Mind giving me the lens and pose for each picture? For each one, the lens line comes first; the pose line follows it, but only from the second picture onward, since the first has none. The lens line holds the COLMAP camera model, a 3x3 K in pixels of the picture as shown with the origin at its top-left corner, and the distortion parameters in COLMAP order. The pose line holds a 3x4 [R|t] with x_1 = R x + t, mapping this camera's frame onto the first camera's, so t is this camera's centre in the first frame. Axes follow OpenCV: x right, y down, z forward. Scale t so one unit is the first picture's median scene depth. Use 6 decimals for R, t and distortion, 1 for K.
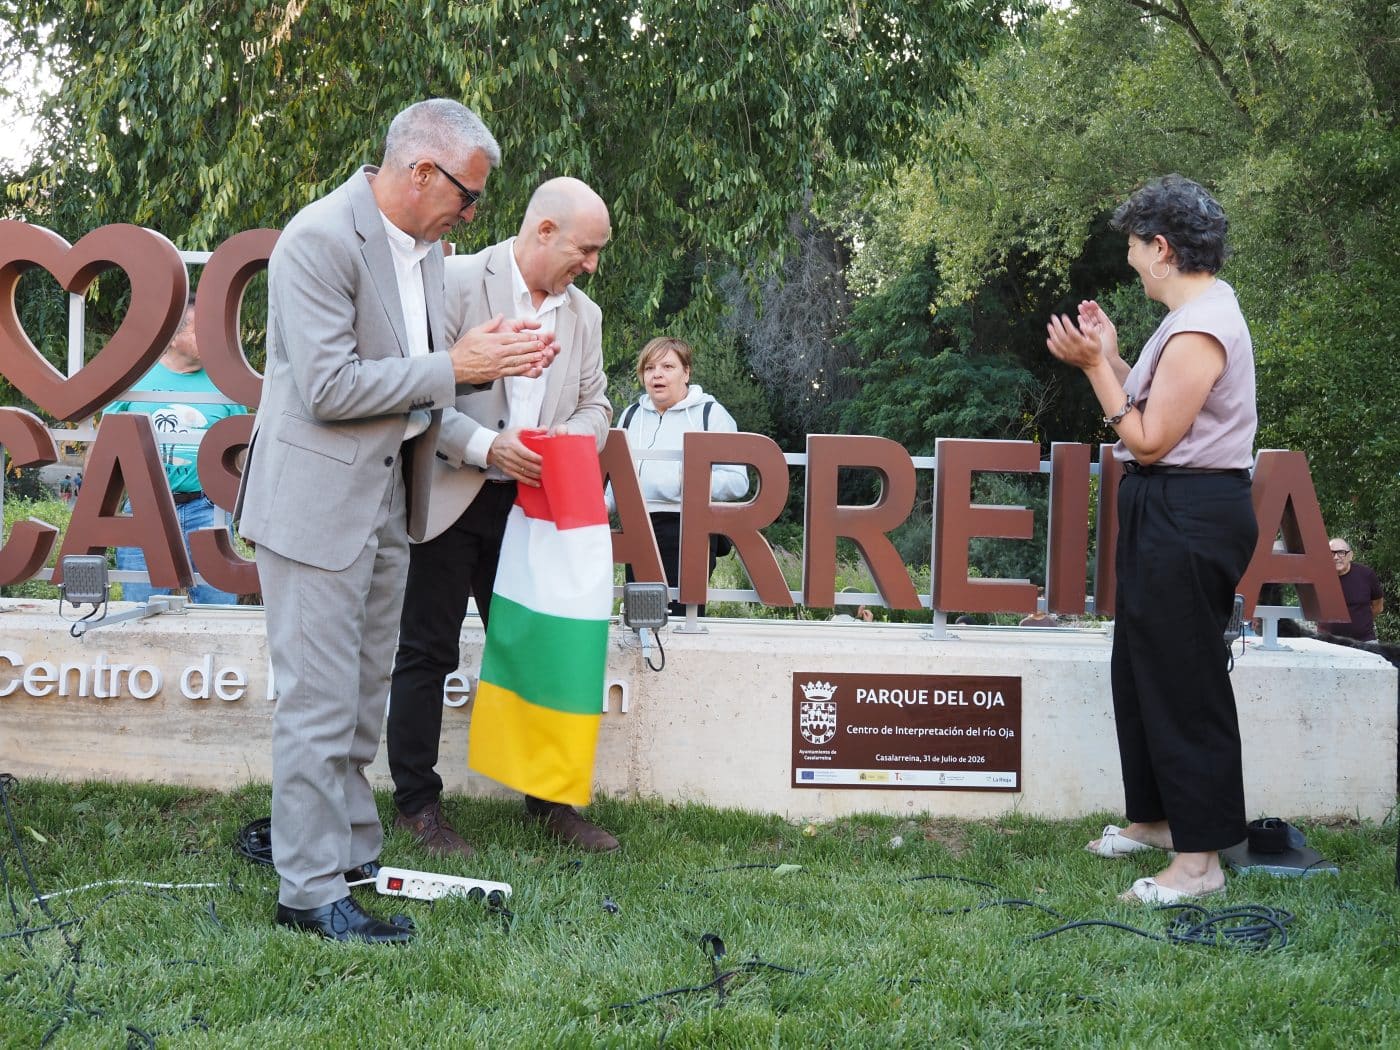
lens RADIAL K [[1811.5, 0, 700.0], [0, 1811.5, 525.0], [0, 0, 1]] dist [0.010225, -0.018439]
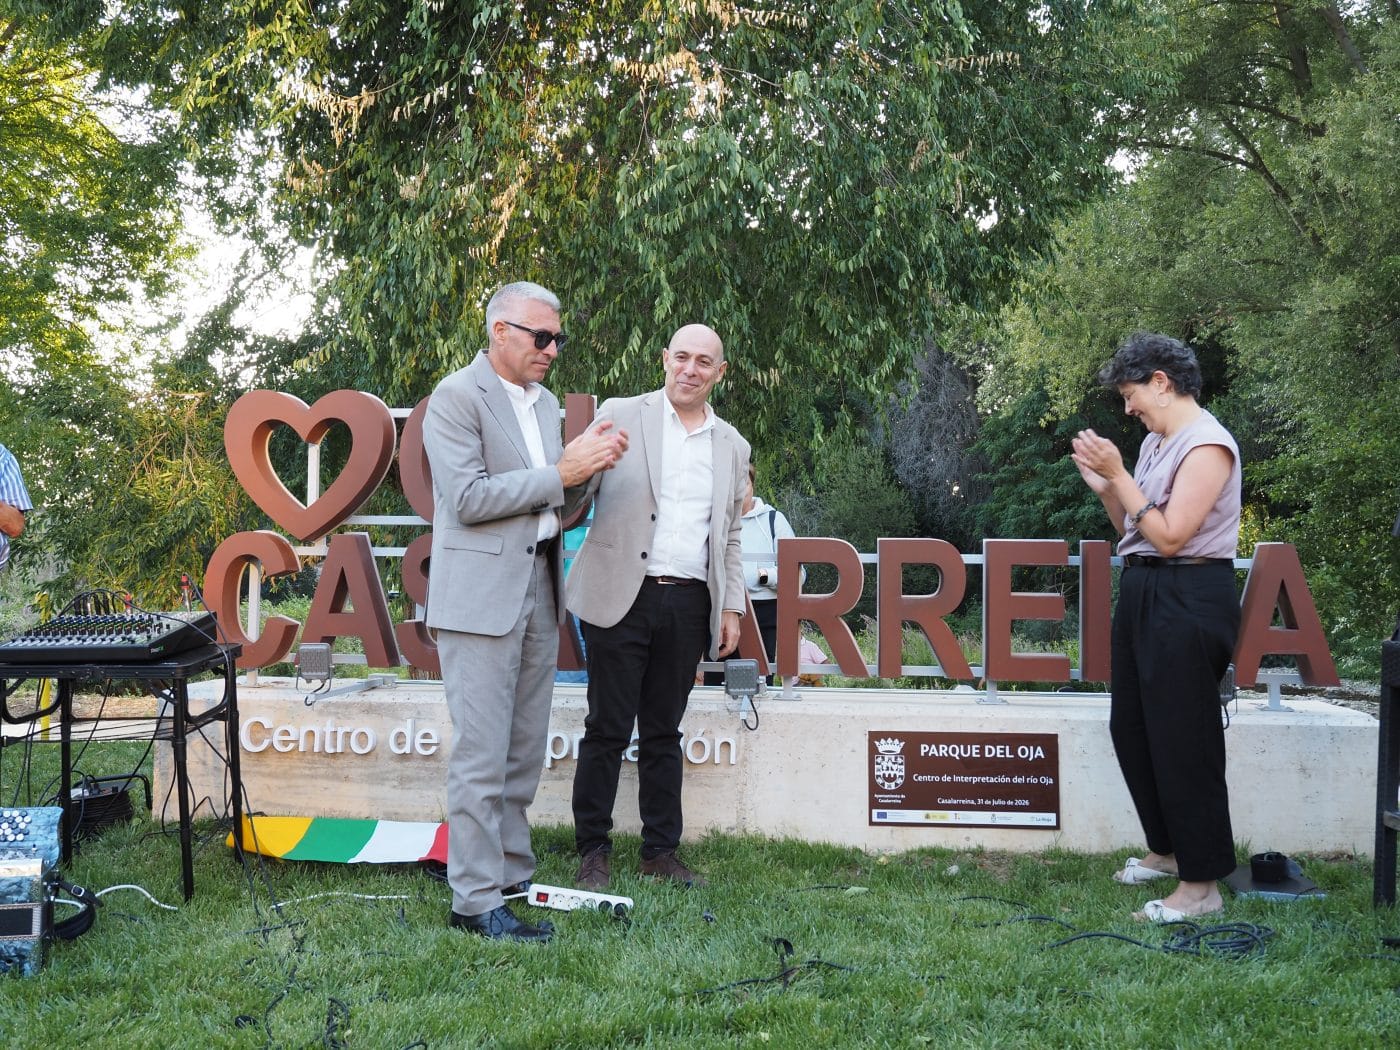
lens RADIAL K [[1640.3, 0, 700.0], [0, 1640.3, 525.0], [0, 0, 1]] dist [0.009122, 0.003386]
pose [[0.989409, -0.023002, -0.143323, 0.108604], [0.015630, 0.998506, -0.052350, -0.002250], [0.144313, 0.049556, 0.988290, -0.136861]]
